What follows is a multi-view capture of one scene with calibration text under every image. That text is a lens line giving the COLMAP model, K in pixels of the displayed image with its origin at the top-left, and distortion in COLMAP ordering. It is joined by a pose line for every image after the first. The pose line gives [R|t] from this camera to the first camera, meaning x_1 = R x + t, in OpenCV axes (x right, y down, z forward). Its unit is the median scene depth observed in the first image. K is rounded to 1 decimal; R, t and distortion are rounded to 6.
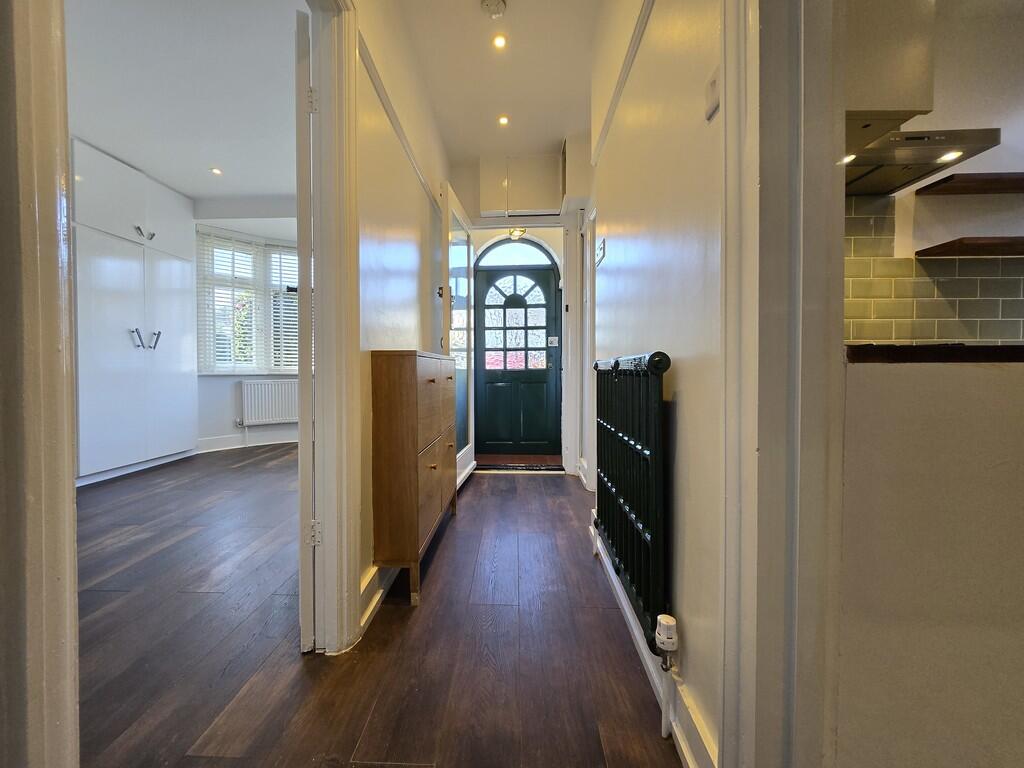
lens RADIAL K [[401.2, 0, 496.4], [0, 401.2, 372.6], [0, 0, 1]] dist [-0.001180, 0.000187]
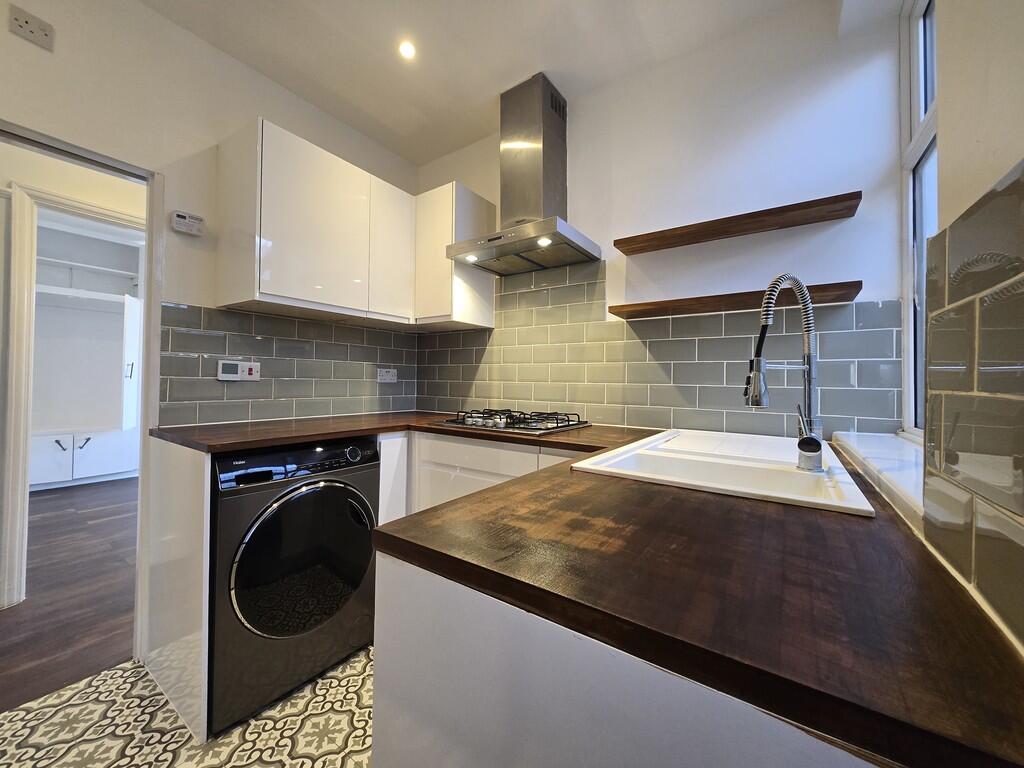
lens RADIAL K [[401.2, 0, 504.0], [0, 401.2, 381.0], [0, 0, 1]] dist [-0.001180, 0.000187]
pose [[0.847085, 0.014513, -0.531259, 1.313606], [-0.022949, 0.999694, -0.009282, -0.124748], [0.530962, 0.020055, 0.847158, 0.031416]]
